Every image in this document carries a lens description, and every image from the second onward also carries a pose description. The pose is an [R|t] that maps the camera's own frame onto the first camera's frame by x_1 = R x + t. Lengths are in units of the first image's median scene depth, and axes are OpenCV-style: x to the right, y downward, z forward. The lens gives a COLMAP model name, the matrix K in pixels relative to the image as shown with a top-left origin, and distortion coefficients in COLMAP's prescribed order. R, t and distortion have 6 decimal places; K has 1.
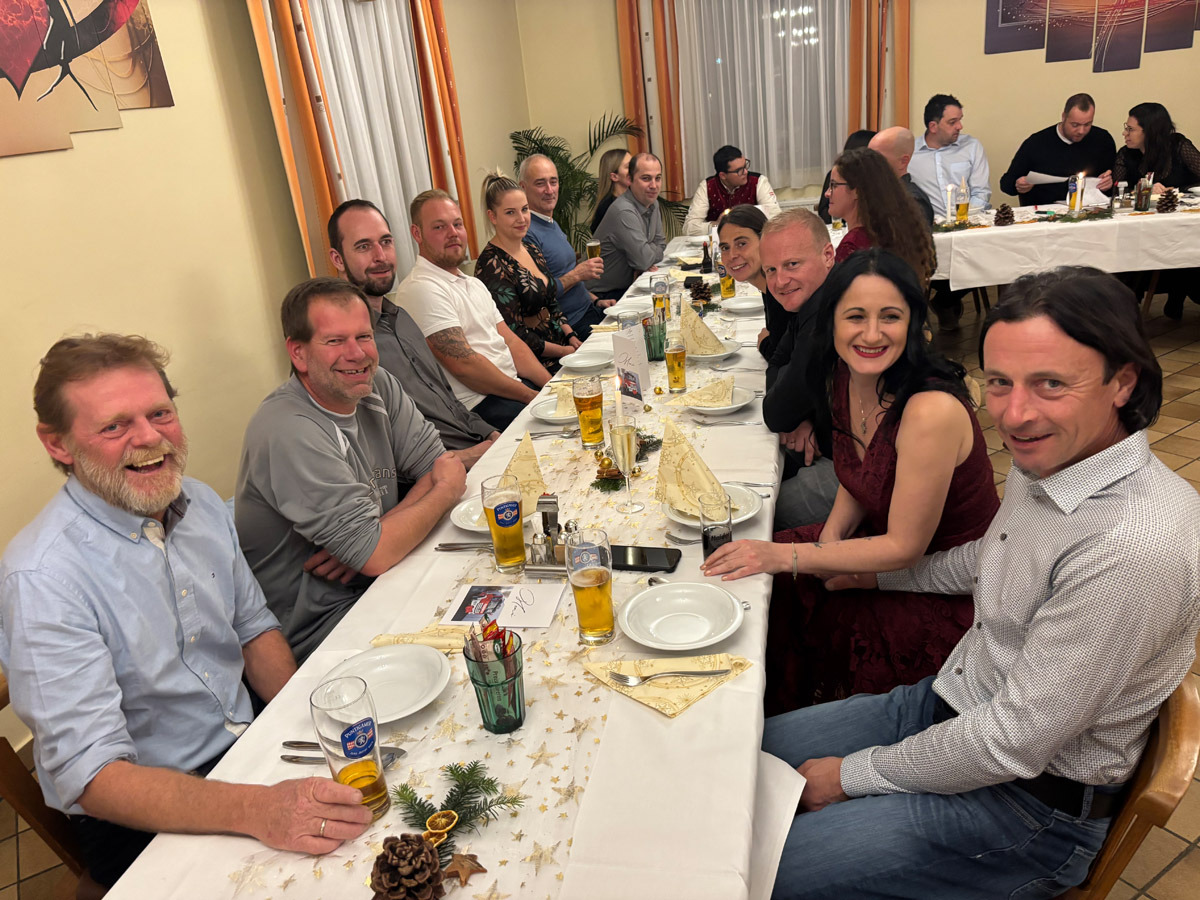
lens RADIAL K [[915.5, 0, 600.0], [0, 915.5, 450.0], [0, 0, 1]] dist [0.071654, -0.092387]
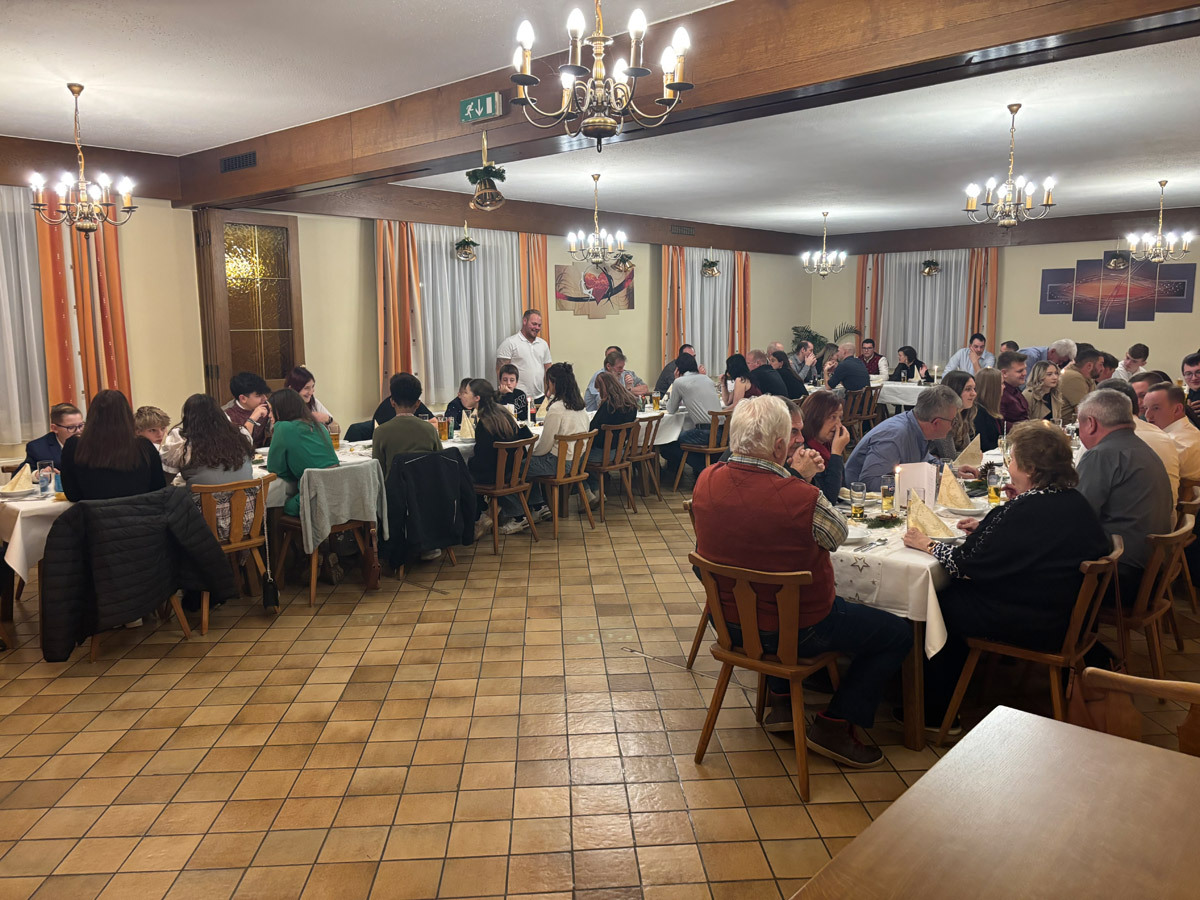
lens RADIAL K [[912.2, 0, 594.7], [0, 912.2, 446.1], [0, 0, 1]] dist [0.030749, -0.022677]
pose [[0.864051, 0.164956, -0.475610, 0.773286], [-0.250985, 0.960150, -0.122960, 0.399977], [0.436374, 0.225614, 0.871020, -1.327391]]
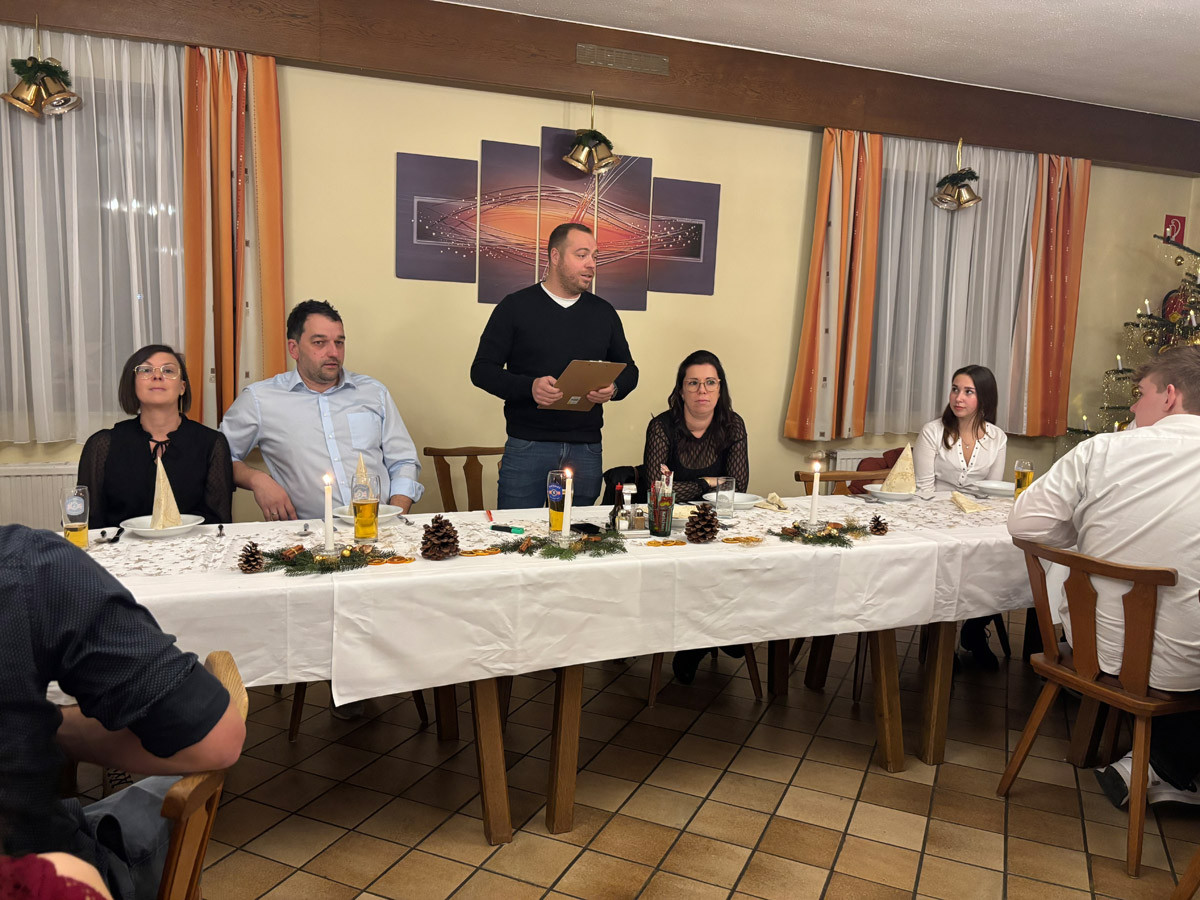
lens RADIAL K [[927.8, 0, 582.3], [0, 927.8, 447.1], [0, 0, 1]] dist [0.021902, -0.001630]
pose [[0.840026, 0.071564, 0.537806, 0.233649], [0.074854, 0.966495, -0.245528, -0.174673], [-0.537358, 0.246507, 0.806524, 0.555163]]
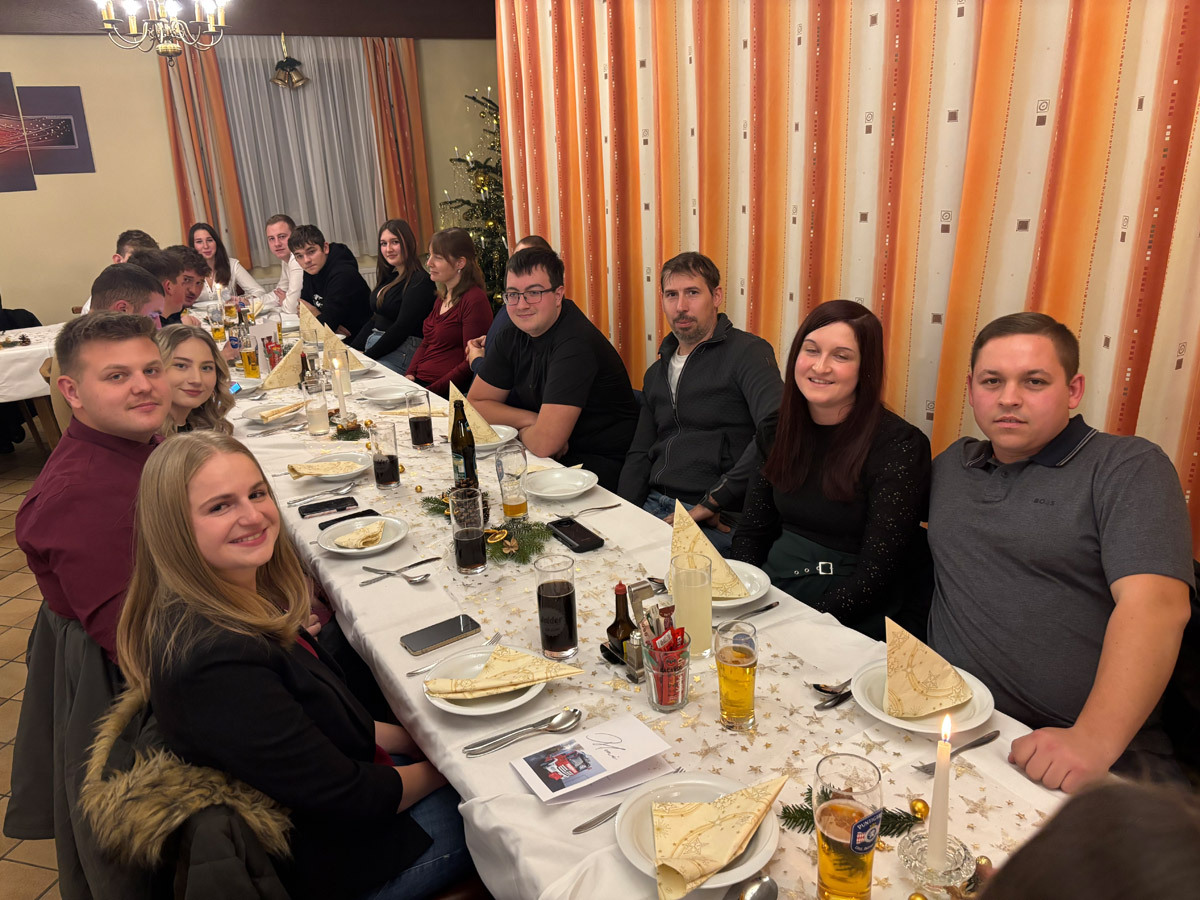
lens RADIAL K [[915.5, 0, 600.0], [0, 915.5, 450.0], [0, 0, 1]] dist [0.071654, -0.092387]
pose [[0.745062, -0.138884, 0.652376, 0.509745], [0.204228, 0.978606, -0.024909, 0.013099], [-0.634960, 0.151792, 0.757486, -0.203665]]
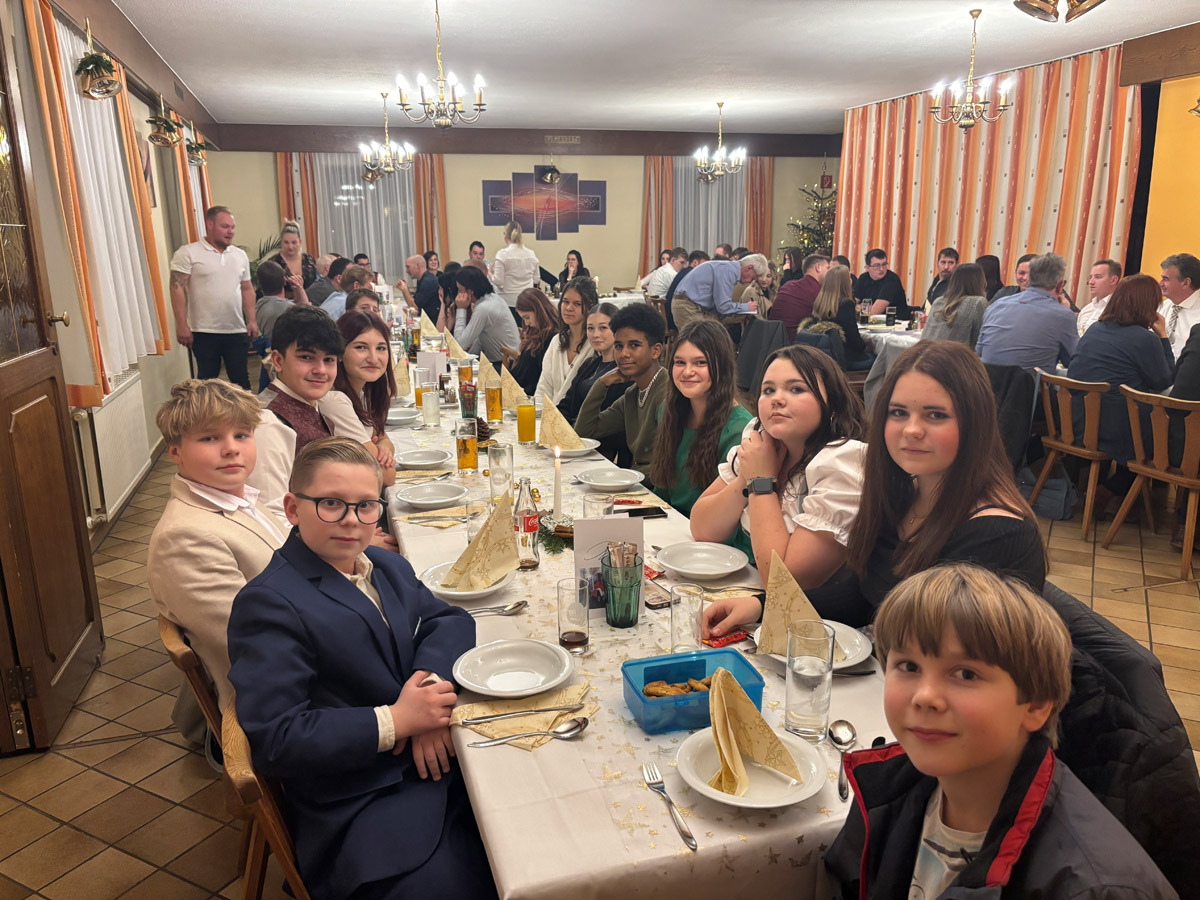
lens RADIAL K [[915.5, 0, 600.0], [0, 915.5, 450.0], [0, 0, 1]] dist [0.071654, -0.092387]
pose [[0.879621, -0.015420, 0.475425, -0.390959], [0.088257, 0.987411, -0.131264, 0.413739], [-0.467416, 0.157422, 0.869908, -0.947572]]
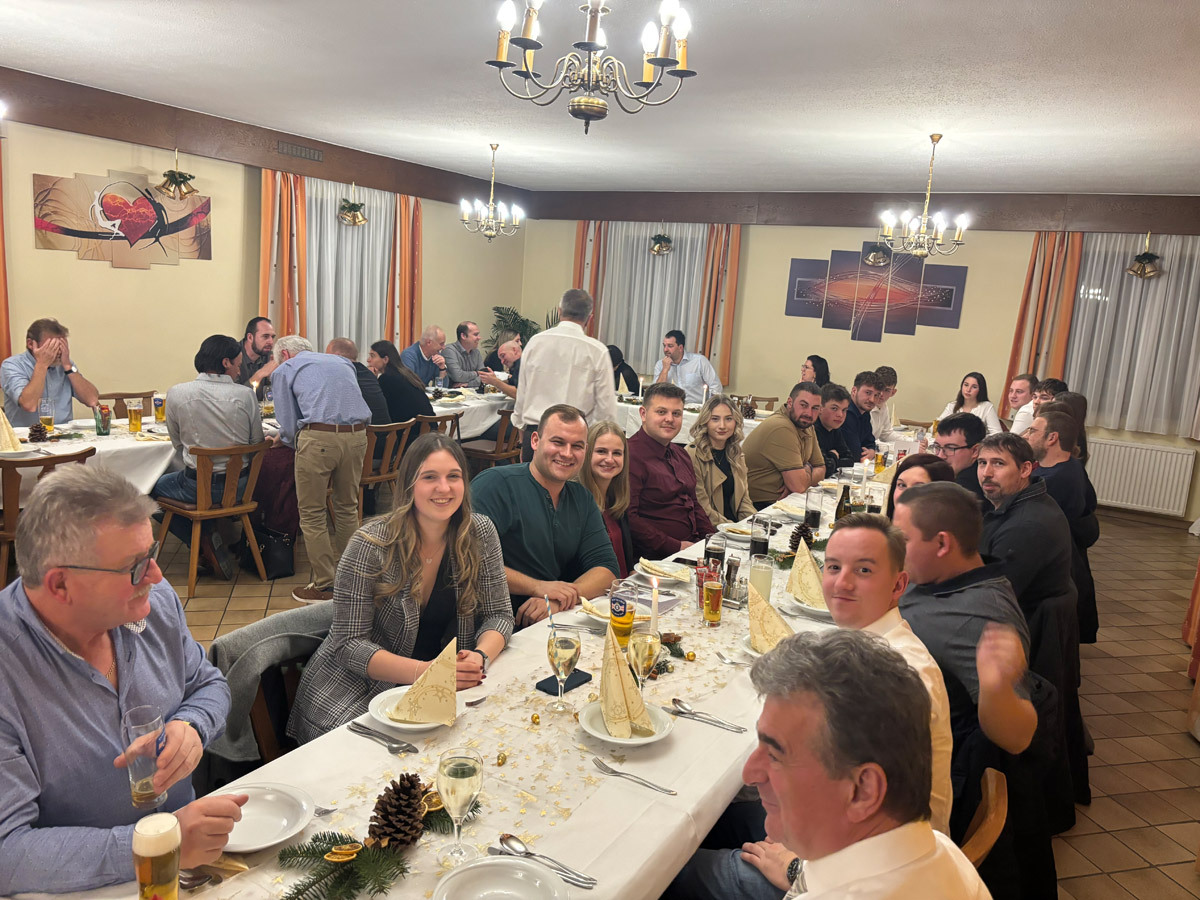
lens RADIAL K [[915.5, 0, 600.0], [0, 915.5, 450.0], [0, 0, 1]] dist [0.071654, -0.092387]
pose [[0.936083, 0.222320, -0.272620, 0.802563], [-0.268283, 0.952444, -0.144481, 0.101244], [0.227535, 0.208385, 0.951212, -0.587719]]
